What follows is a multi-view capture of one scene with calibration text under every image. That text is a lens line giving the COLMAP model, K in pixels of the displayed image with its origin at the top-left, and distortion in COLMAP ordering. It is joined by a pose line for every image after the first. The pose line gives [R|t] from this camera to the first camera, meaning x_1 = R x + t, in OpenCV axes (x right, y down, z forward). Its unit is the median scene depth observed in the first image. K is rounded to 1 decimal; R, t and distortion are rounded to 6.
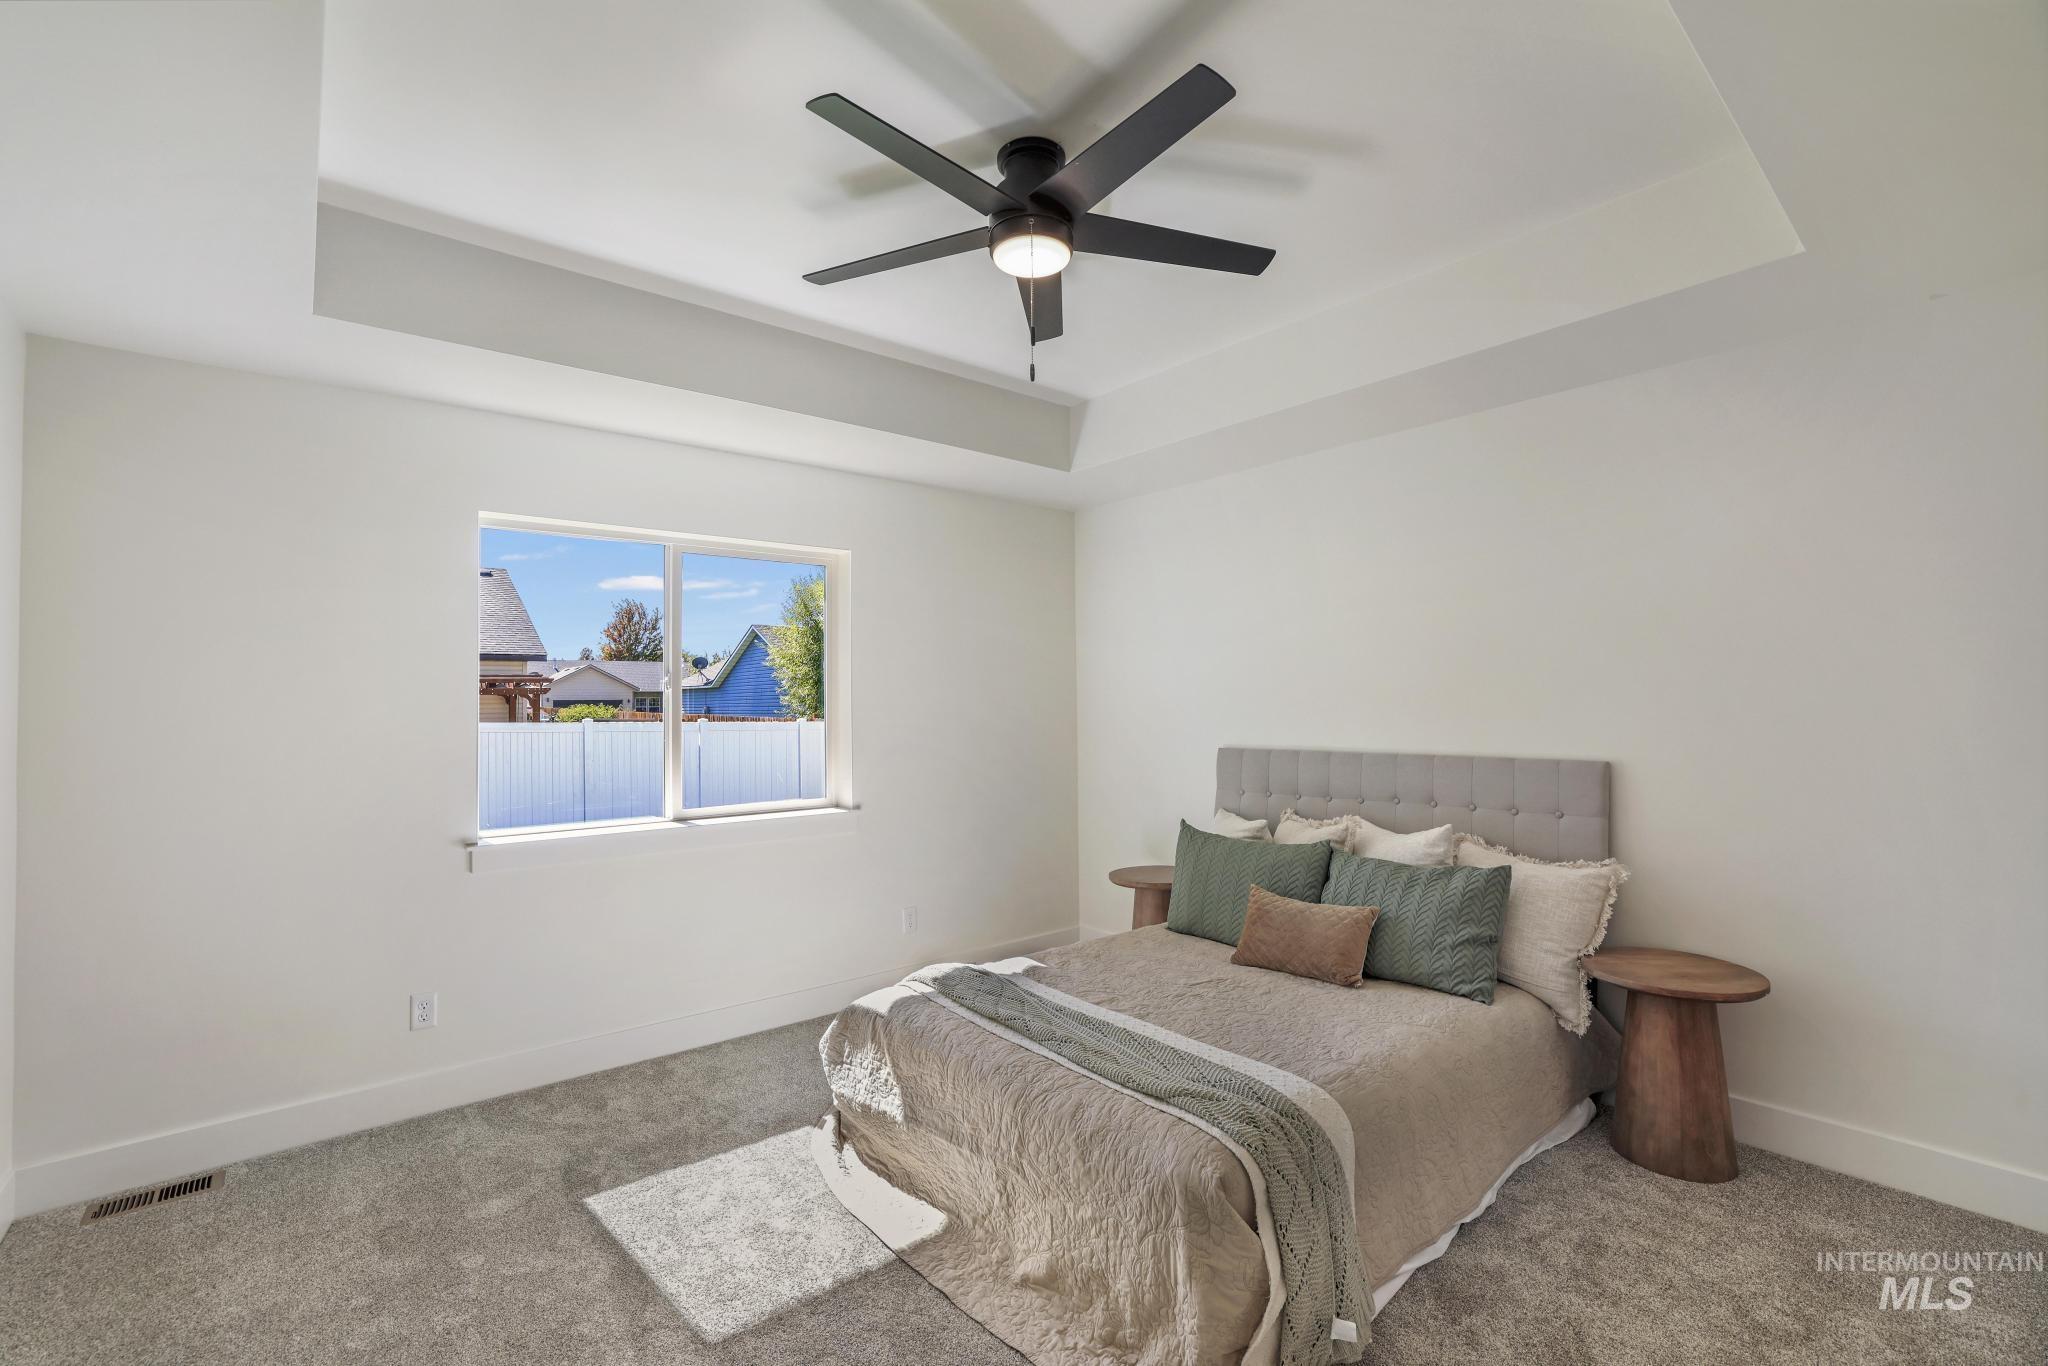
lens RADIAL K [[885.7, 0, 1017.3], [0, 885.7, 694.3], [0, 0, 1]] dist [-0.011246, 0.000085]
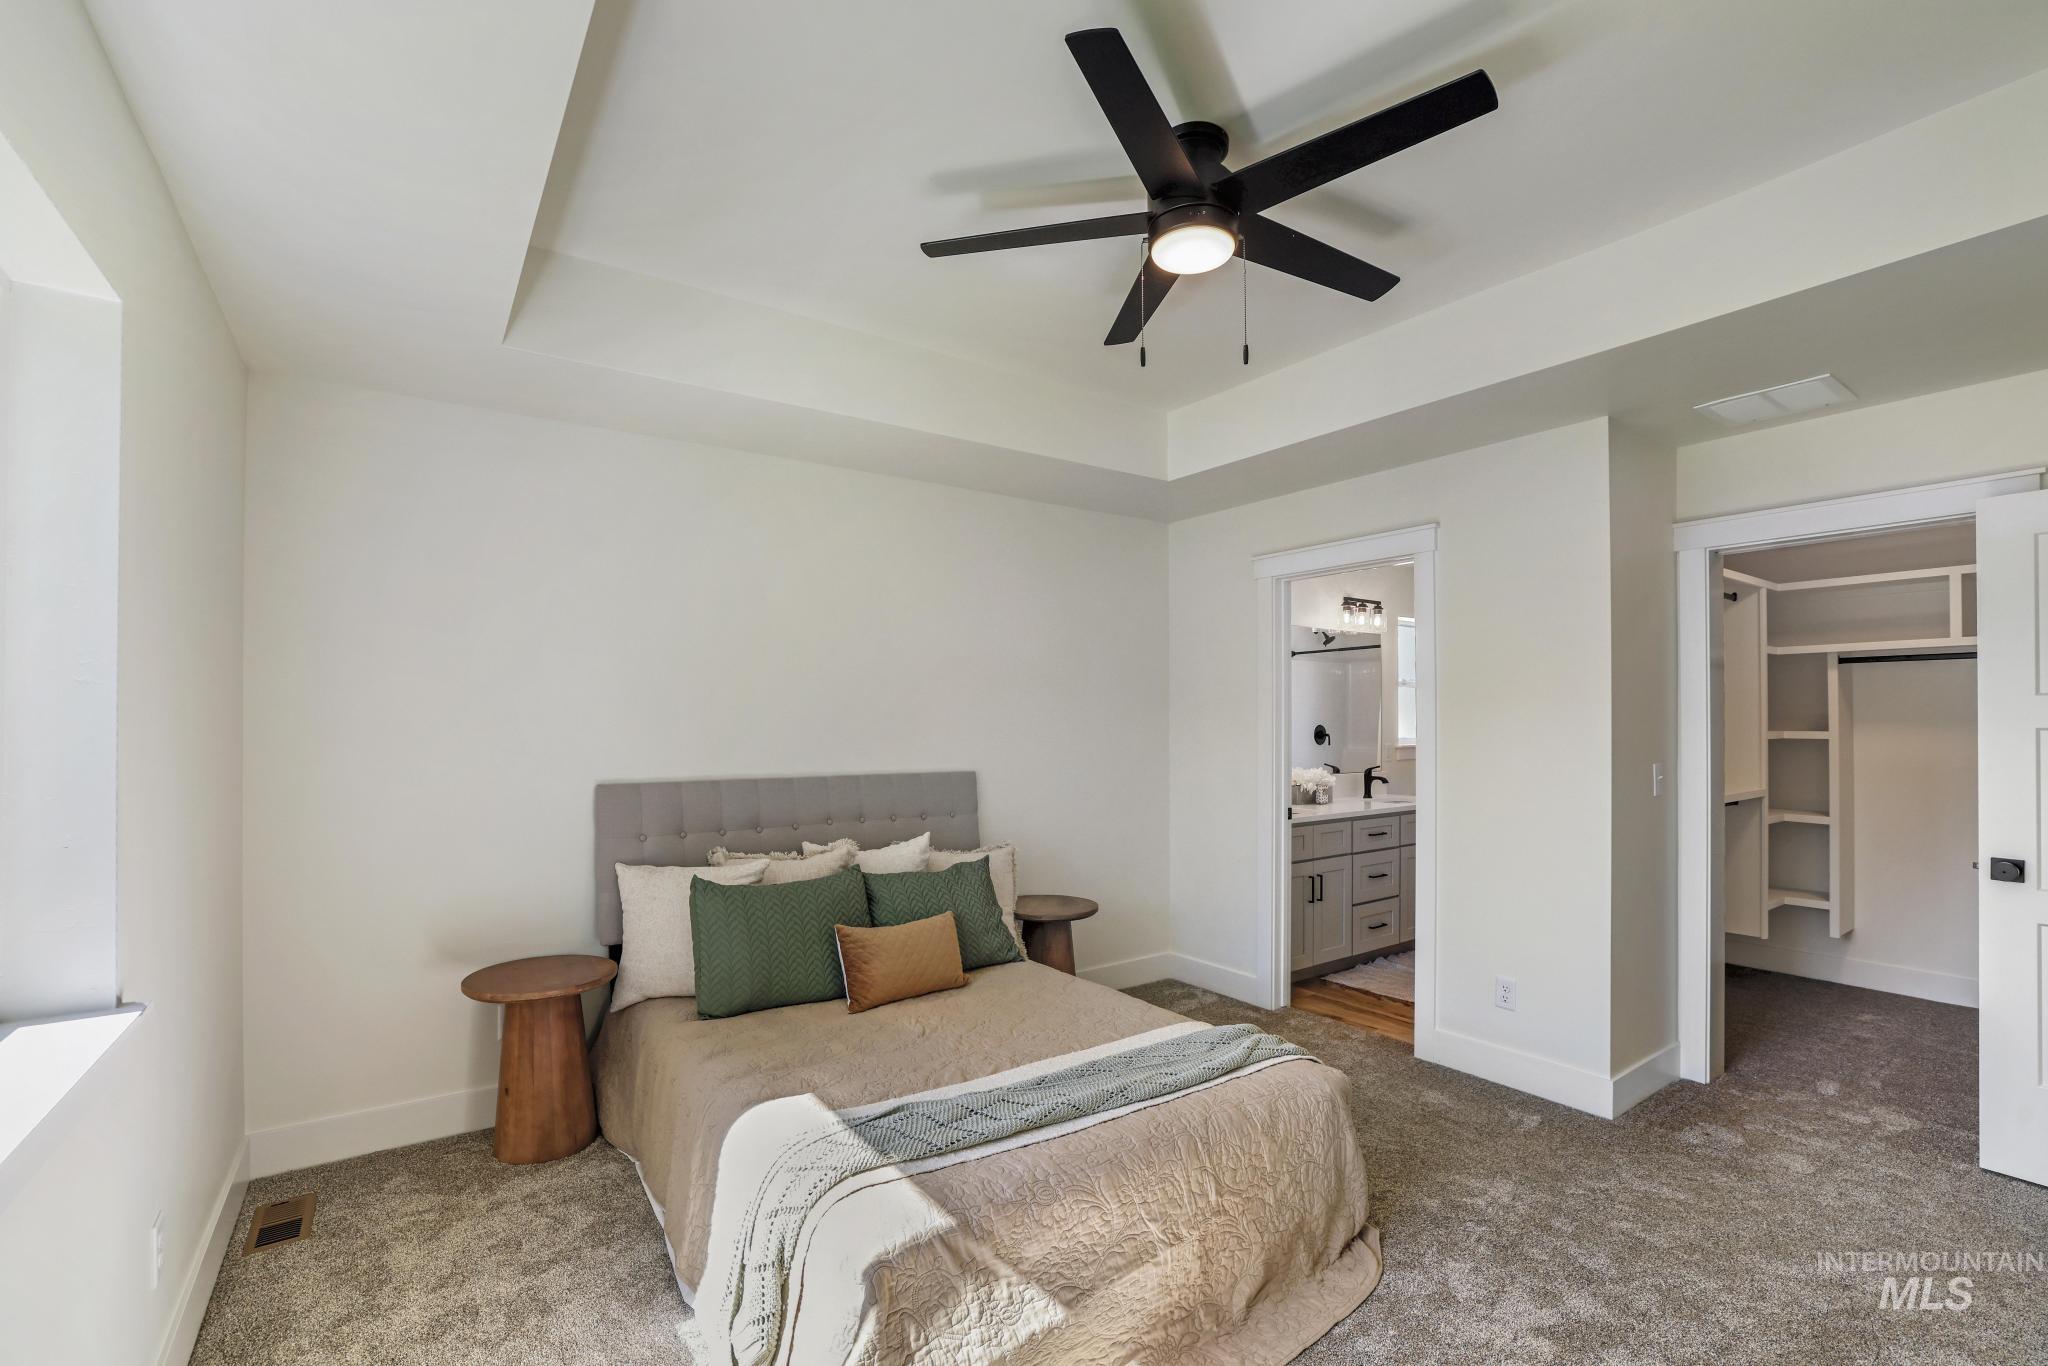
lens RADIAL K [[893.0, 0, 1019.8], [0, 893.0, 725.9], [0, 0, 1]] dist [-0.008686, 0.000489]
pose [[0.076575, 0.009220, 0.997021, -0.747684], [-0.013019, 0.999881, -0.008246, 0.017361], [-0.996979, -0.012349, 0.076686, 0.873908]]
